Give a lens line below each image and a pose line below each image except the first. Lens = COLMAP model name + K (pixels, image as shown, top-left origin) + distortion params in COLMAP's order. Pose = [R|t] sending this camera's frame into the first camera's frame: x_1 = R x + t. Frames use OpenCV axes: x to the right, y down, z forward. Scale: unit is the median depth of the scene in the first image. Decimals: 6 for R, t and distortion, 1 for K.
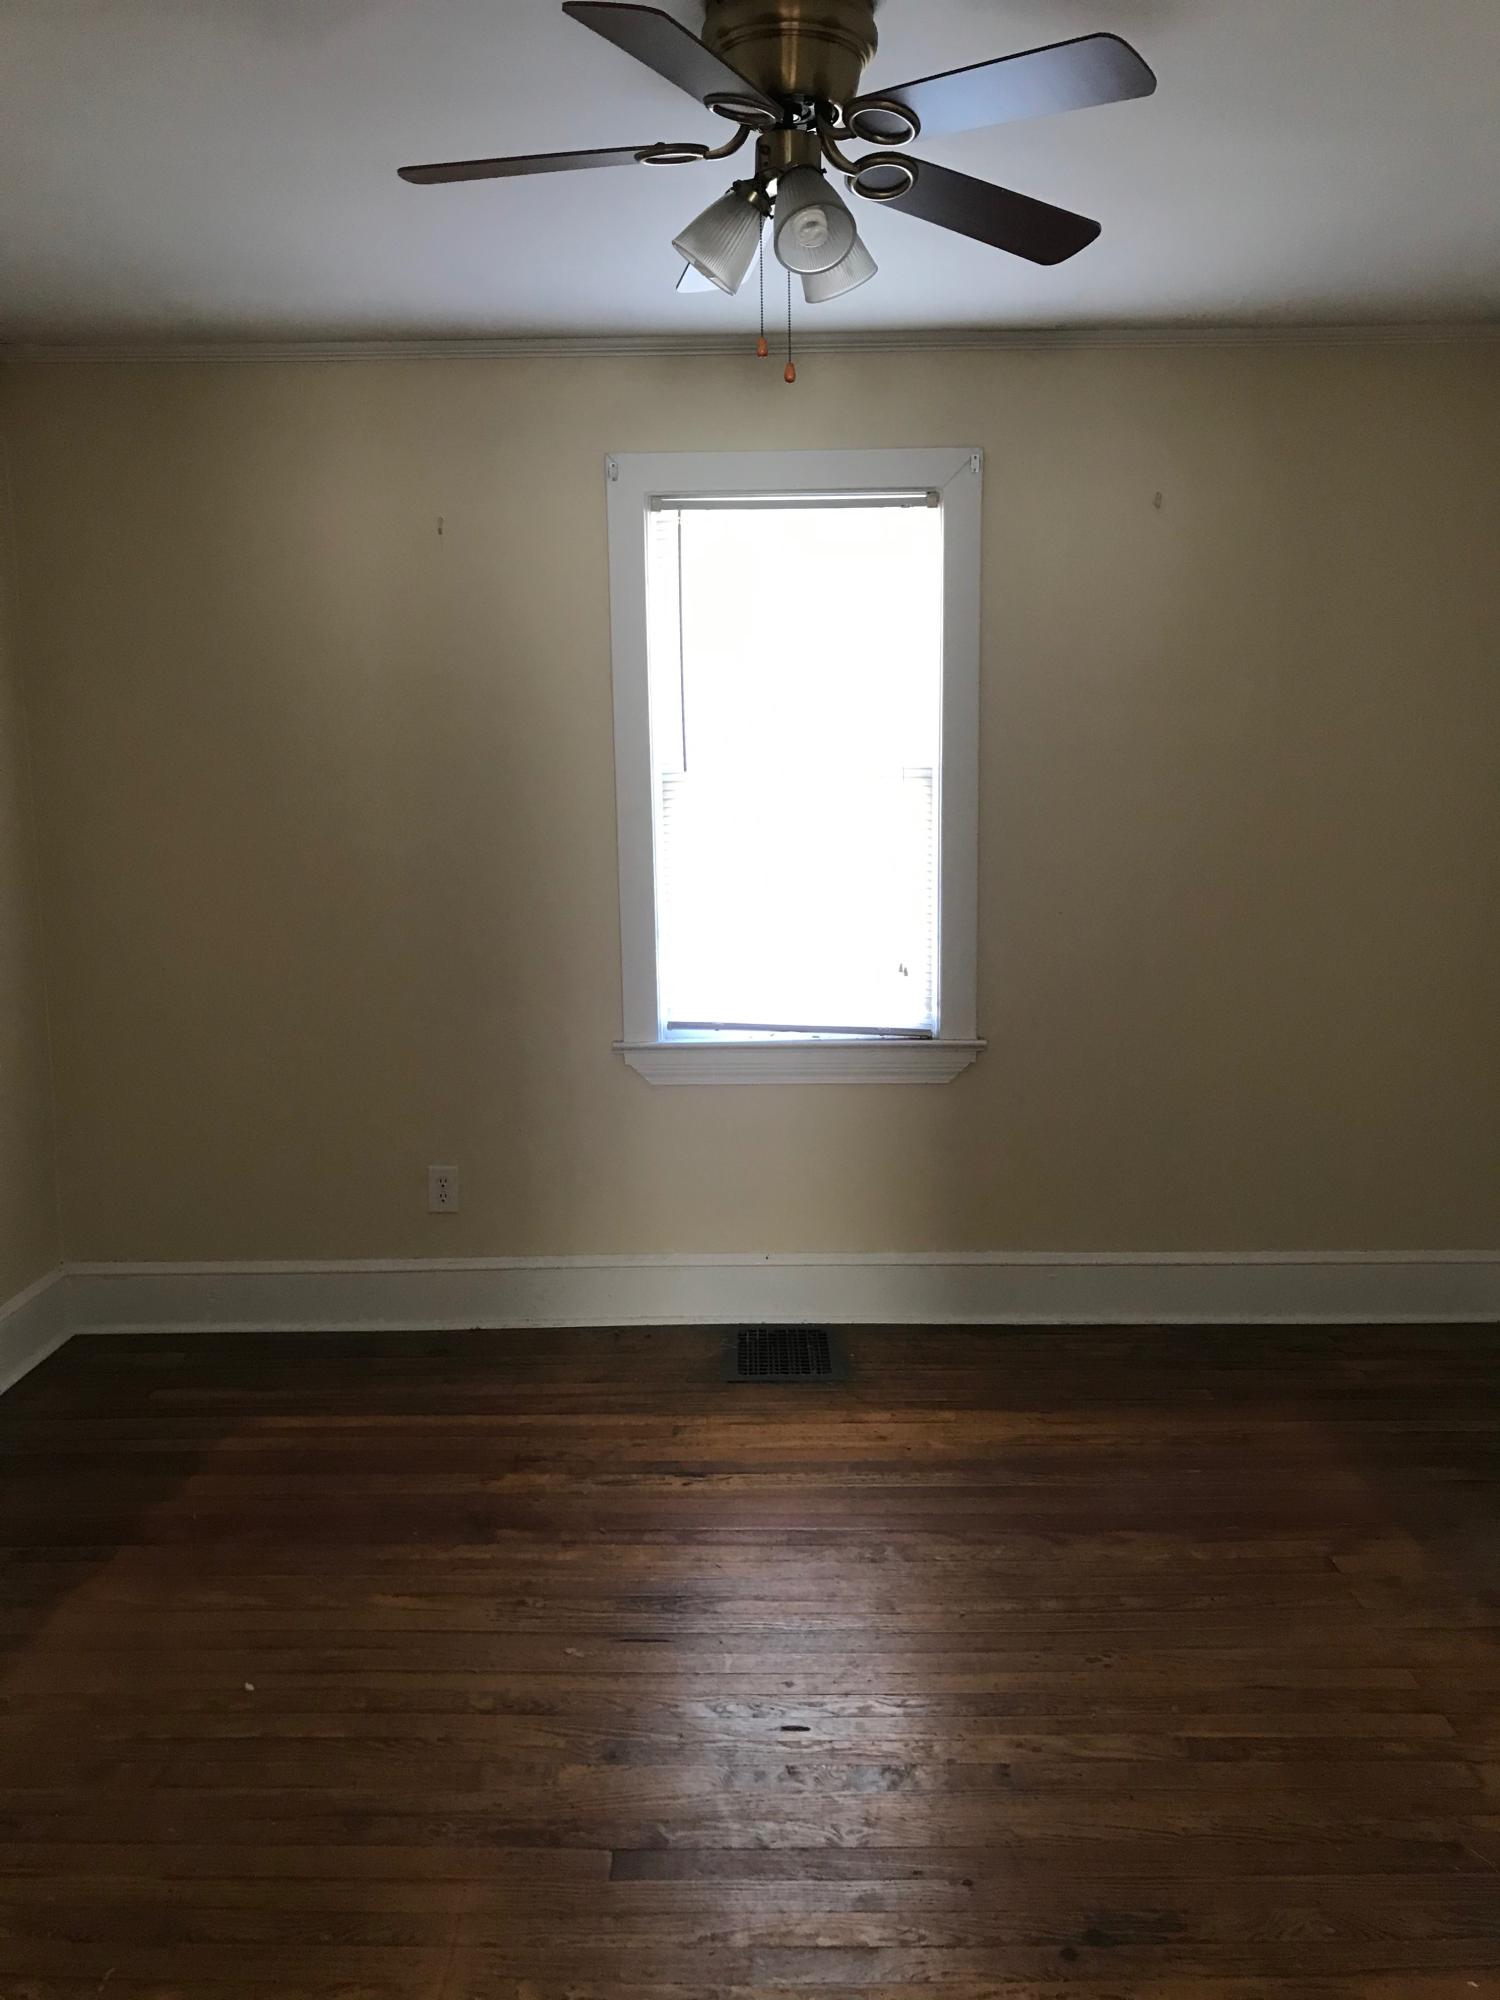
lens RADIAL K [[1632.5, 0, 750.0], [0, 1632.5, 1000.0], [0, 0, 1]] dist [0.040834, -0.052925]
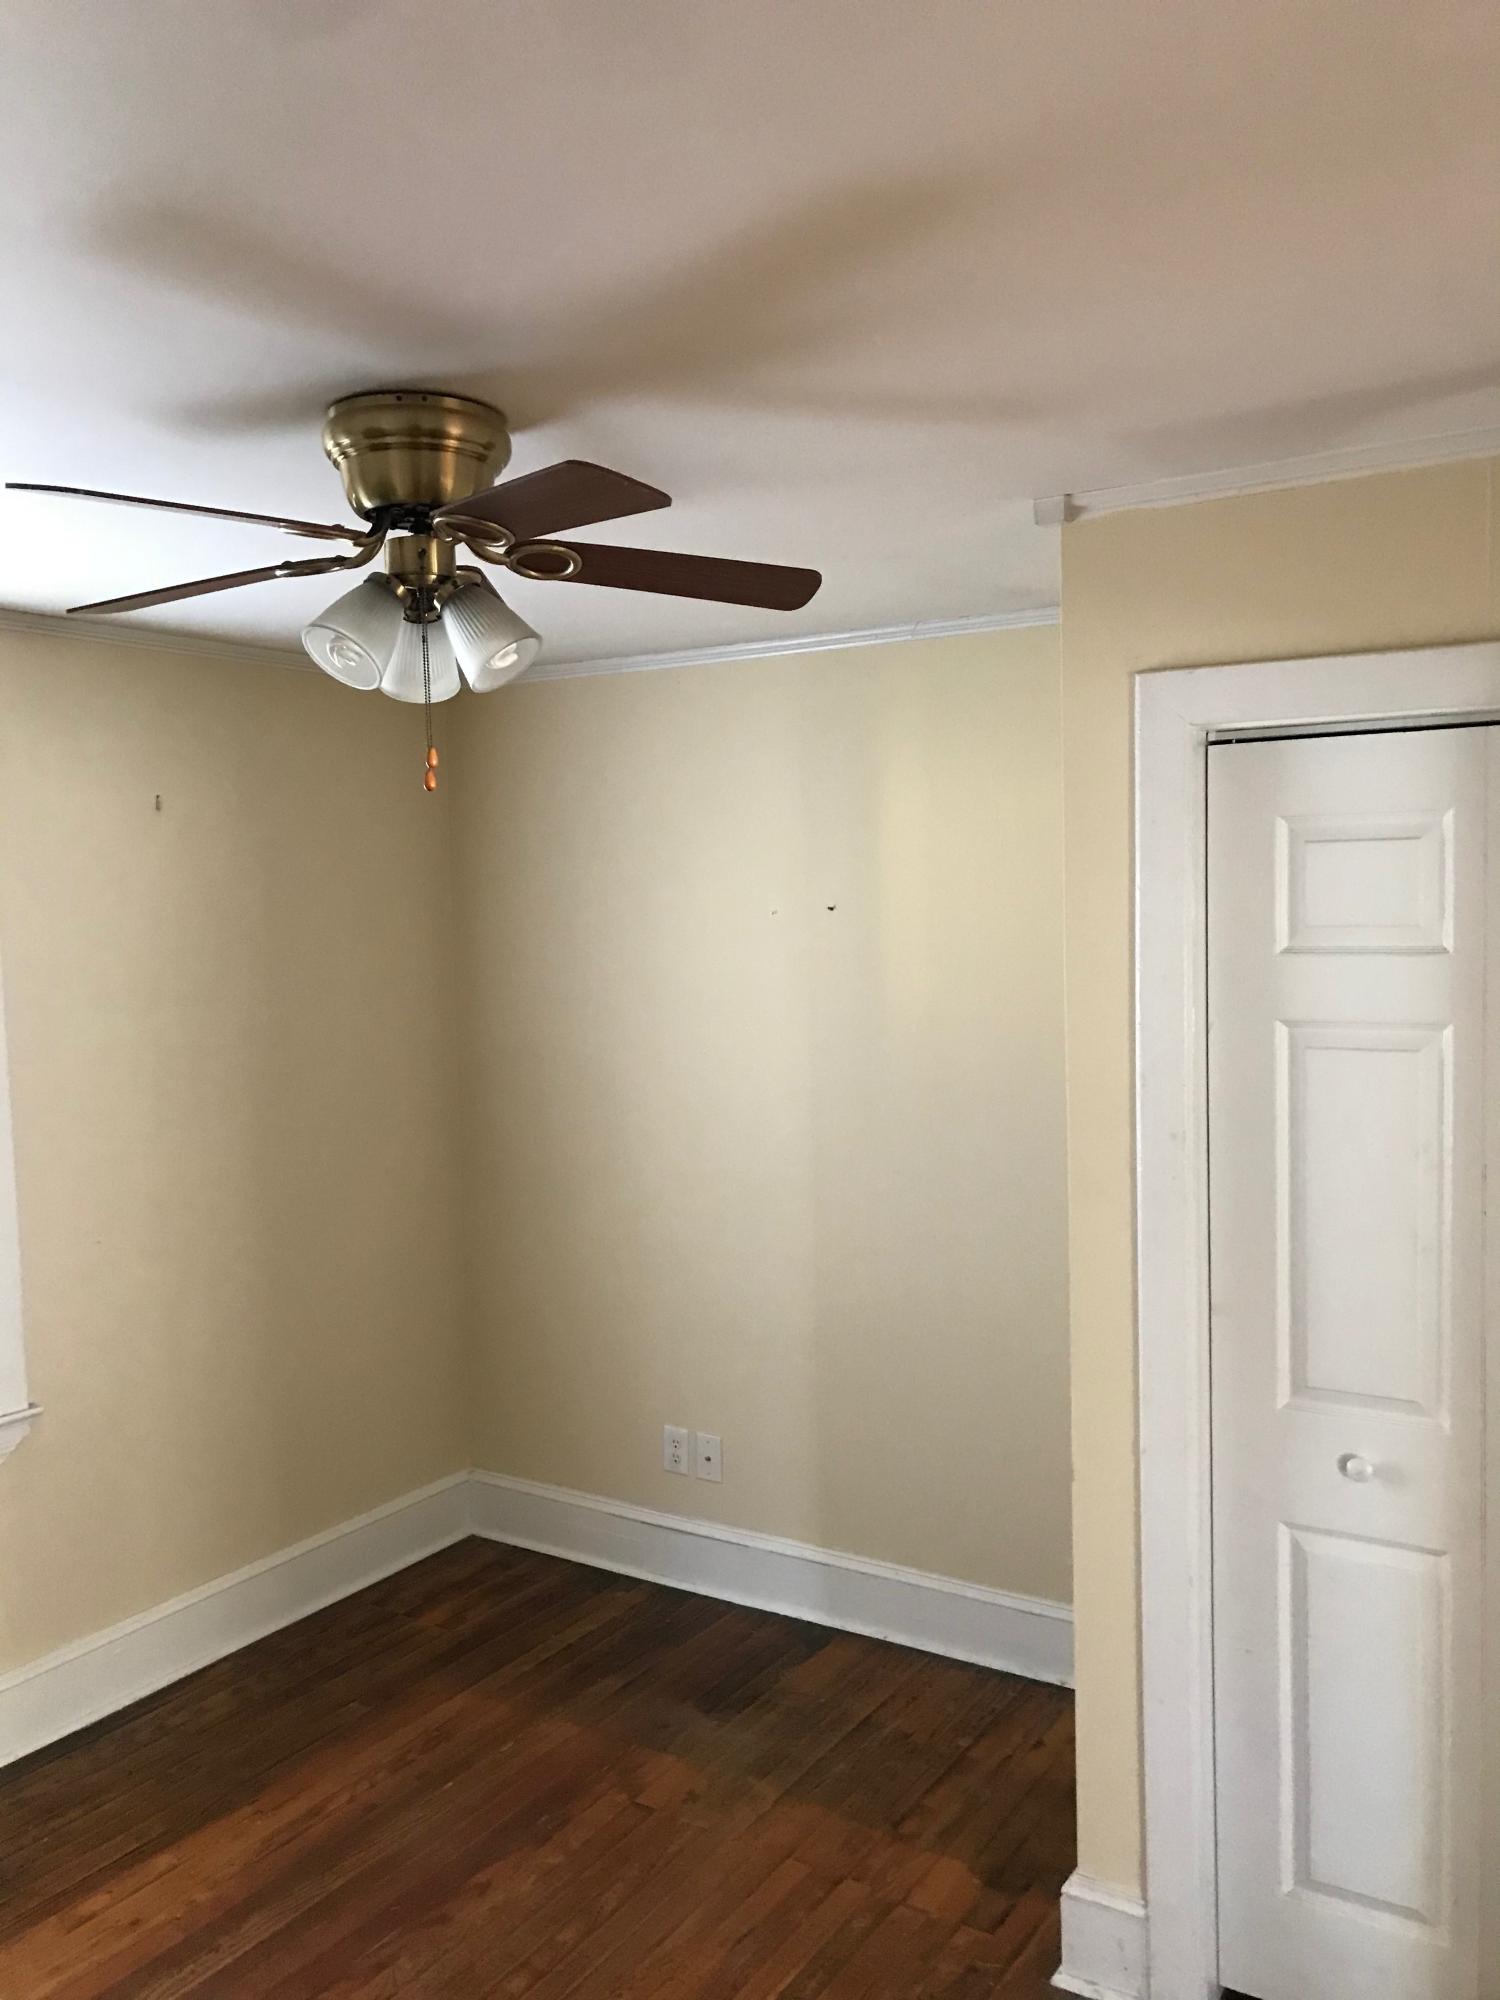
lens RADIAL K [[1632.5, 0, 750.0], [0, 1632.5, 1000.0], [0, 0, 1]] dist [0.040834, -0.052925]
pose [[0.553724, -0.060969, 0.830465, -0.463556], [0.145077, 0.989126, -0.024115, -0.146749], [-0.819965, 0.133835, 0.556548, 0.243525]]
